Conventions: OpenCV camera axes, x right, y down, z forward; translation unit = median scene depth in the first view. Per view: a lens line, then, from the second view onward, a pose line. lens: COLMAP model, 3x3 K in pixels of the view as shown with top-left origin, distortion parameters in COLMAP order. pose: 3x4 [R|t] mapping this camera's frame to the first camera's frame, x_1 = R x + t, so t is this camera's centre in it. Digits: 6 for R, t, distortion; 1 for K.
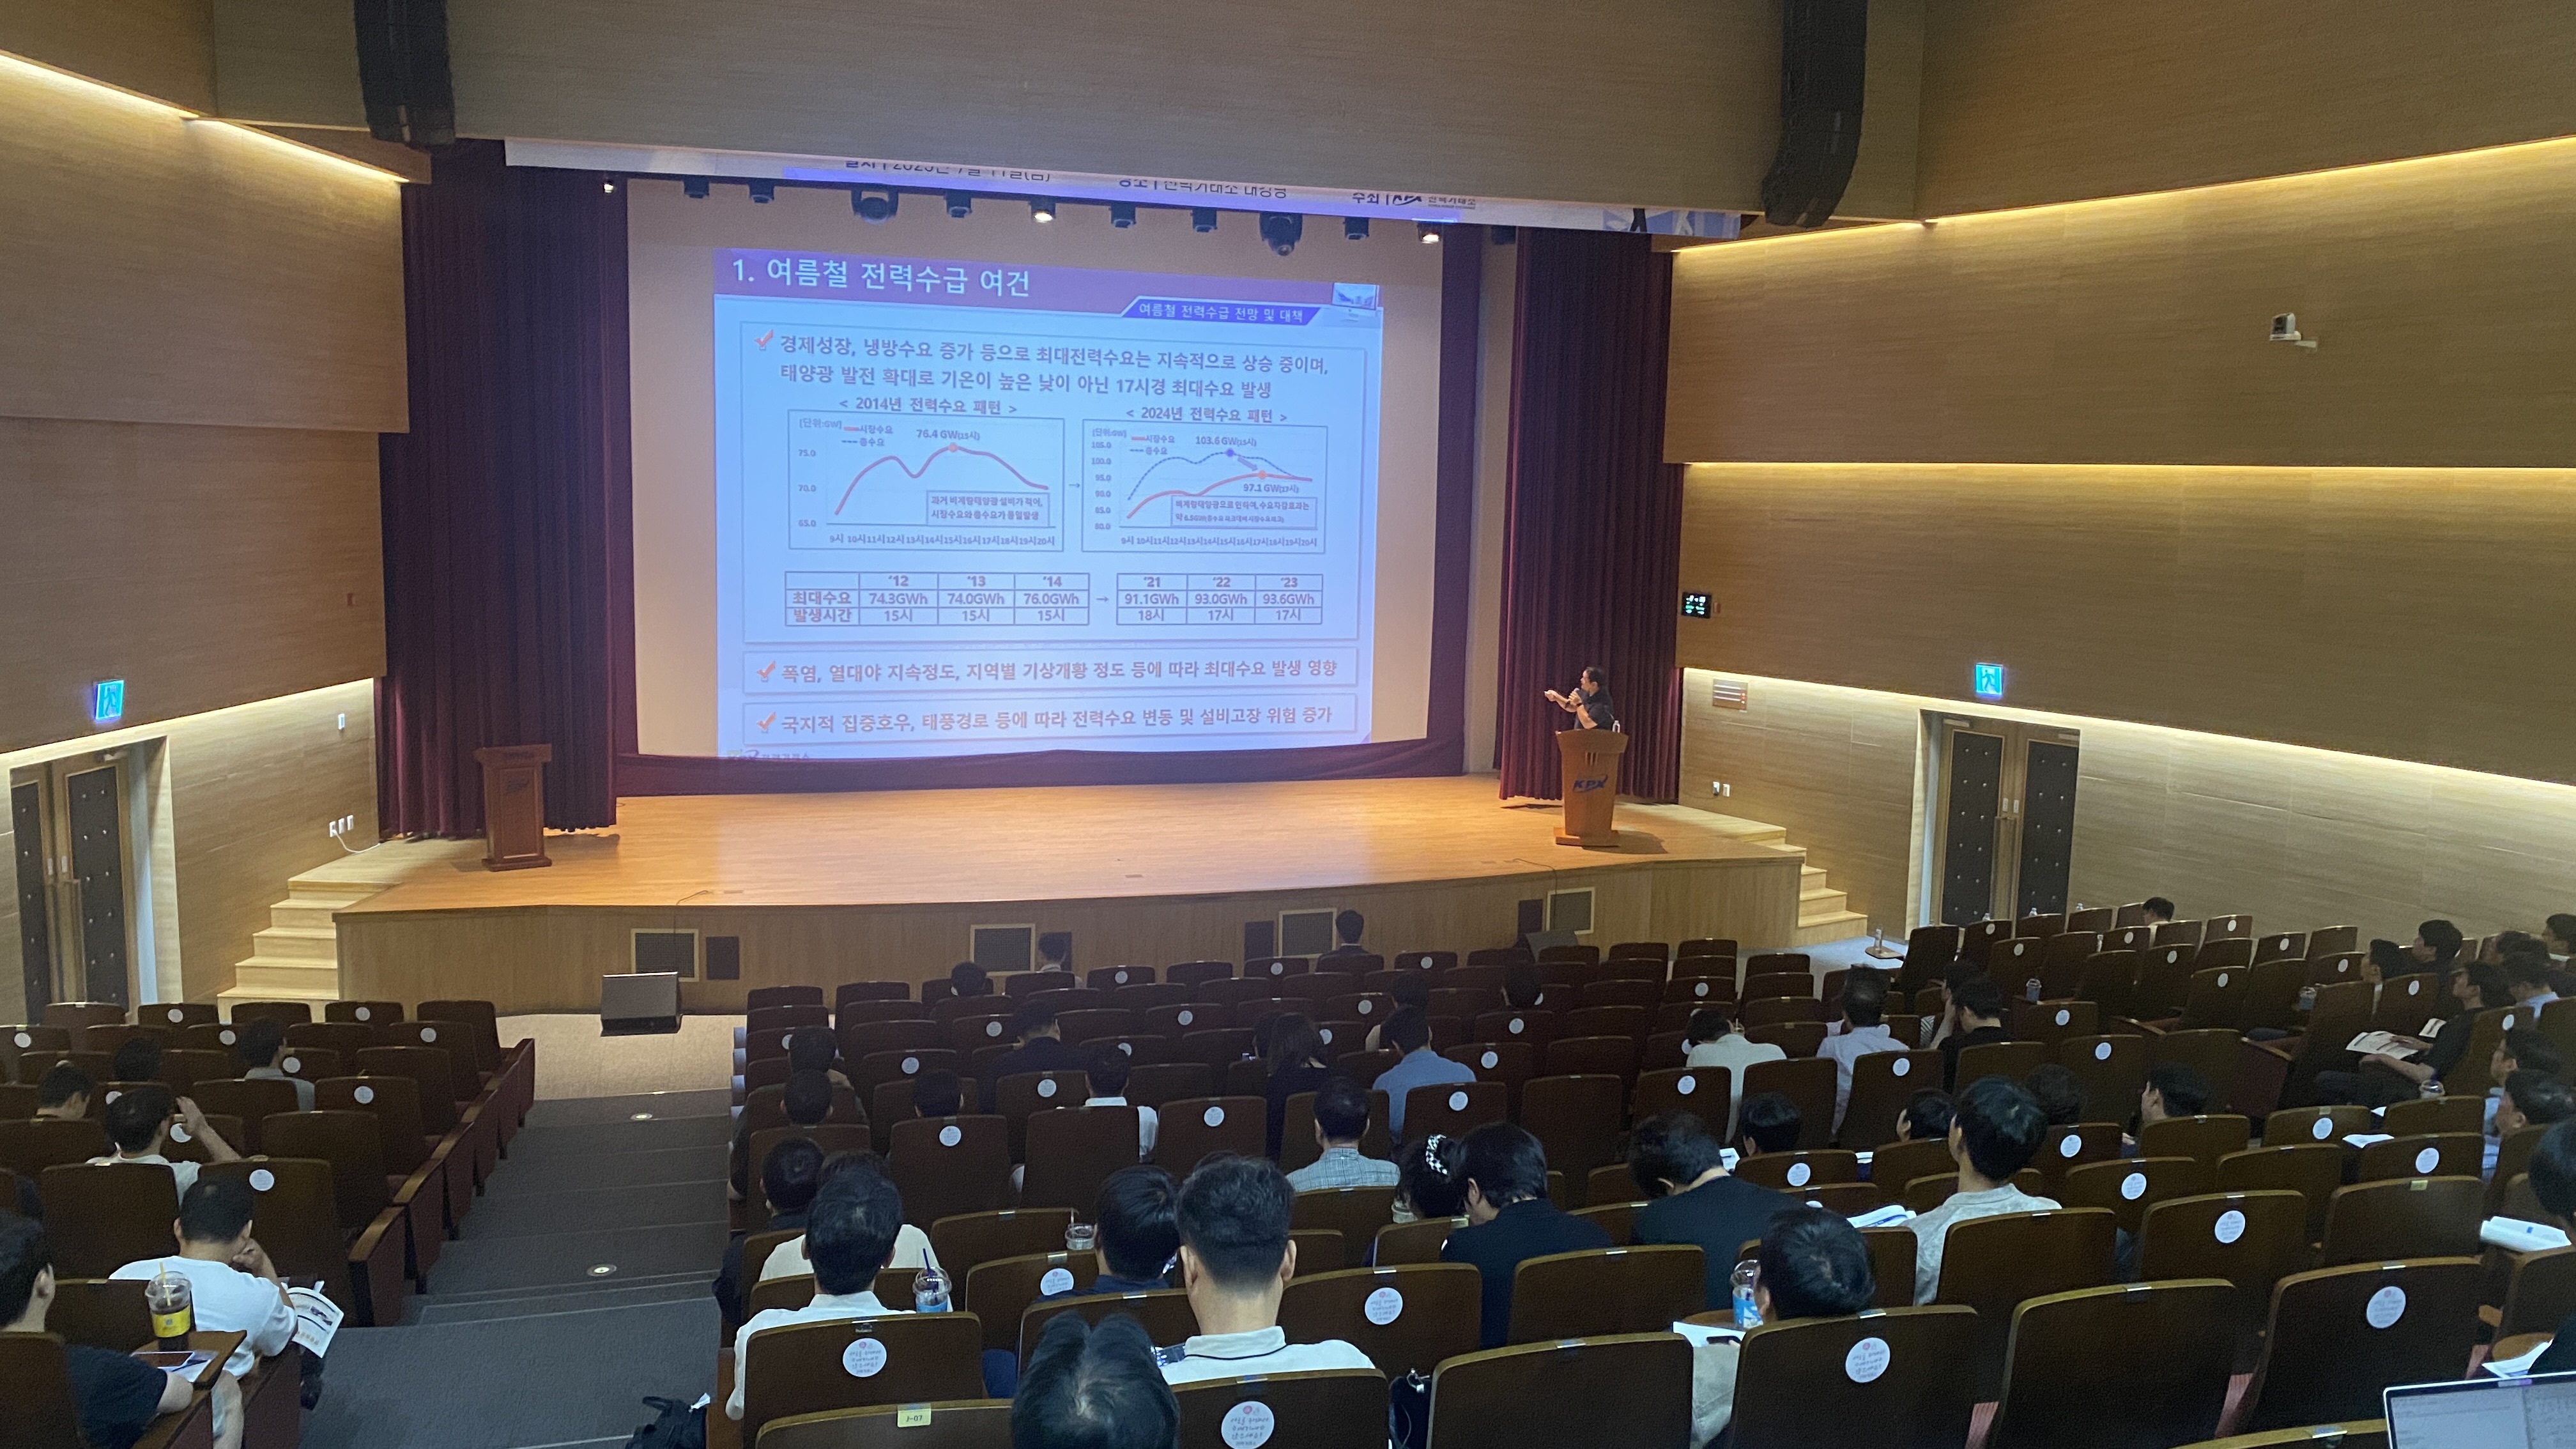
lens RADIAL K [[1914.8, 0, 1288.0], [0, 1914.8, 724.5], [0, 0, 1]] dist [0.043541, -0.187132]
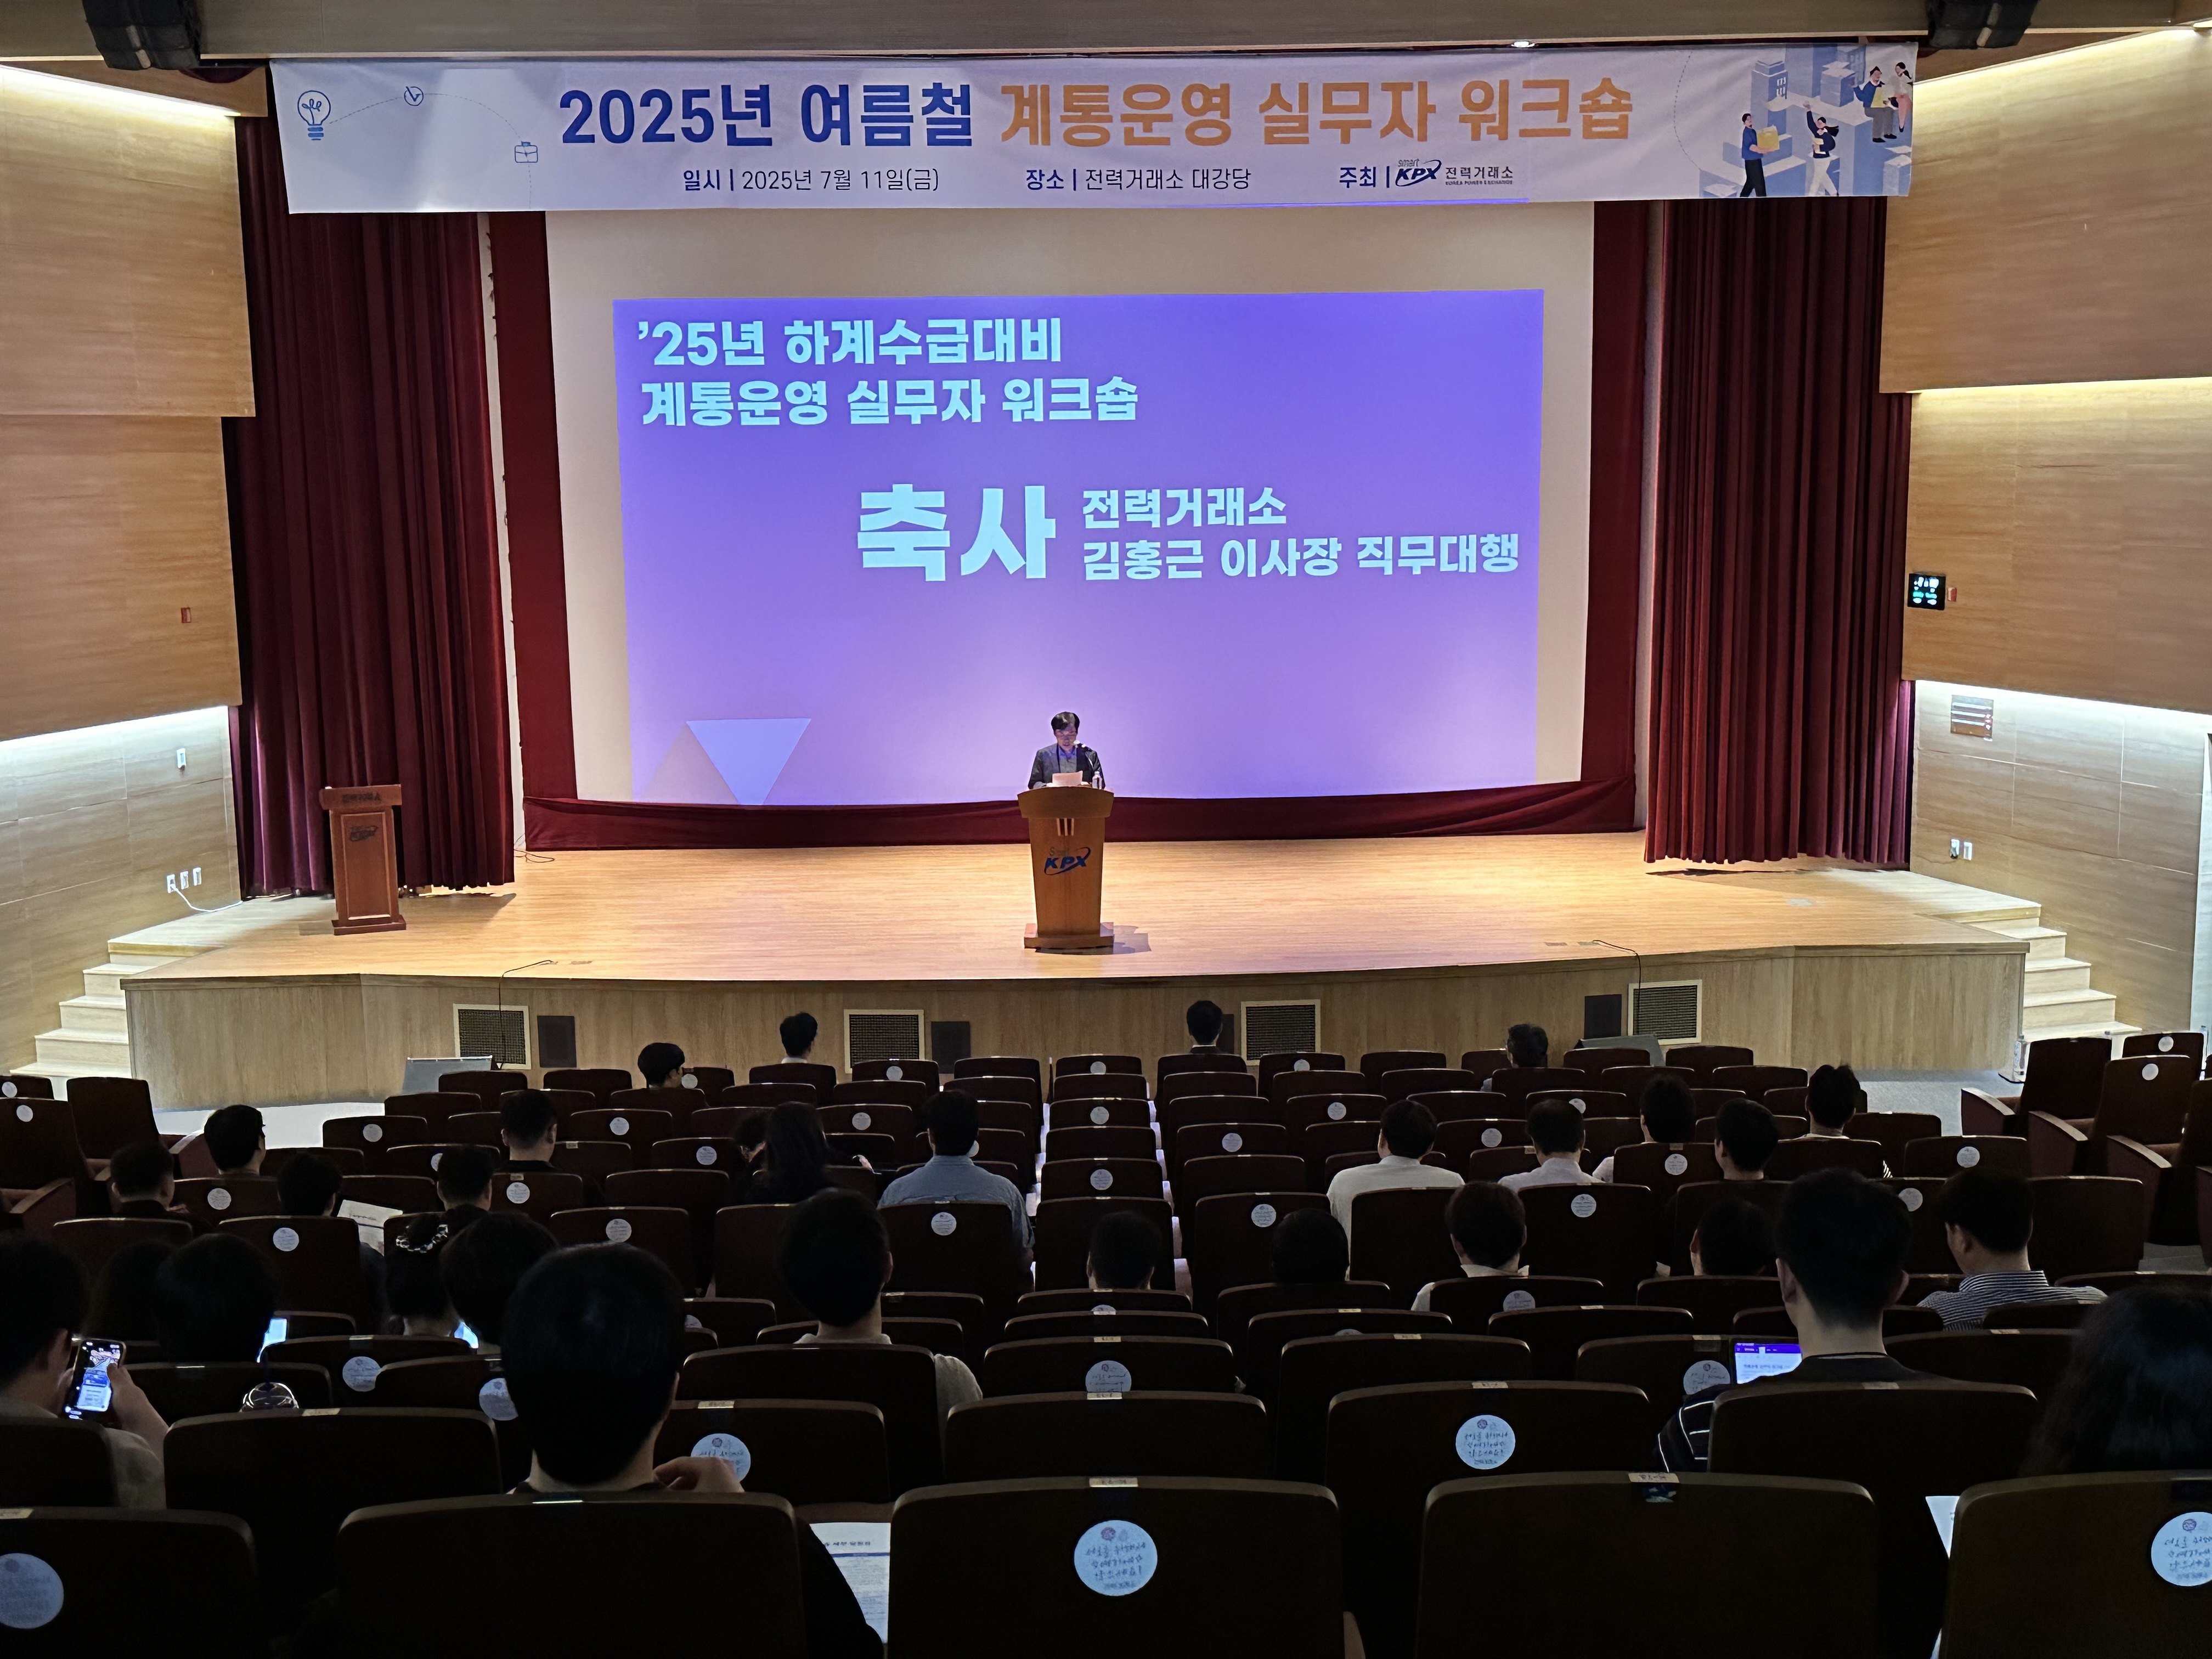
lens RADIAL K [[2542.3, 0, 1106.0], [0, 2542.3, 829.5], [0, 0, 1]] dist [0.018844, 0.012471]
pose [[0.965706, 0.004011, -0.259606, 0.193575], [0.001691, 0.999762, 0.021738, 0.006064], [0.259632, -0.021432, 0.965470, 0.005807]]
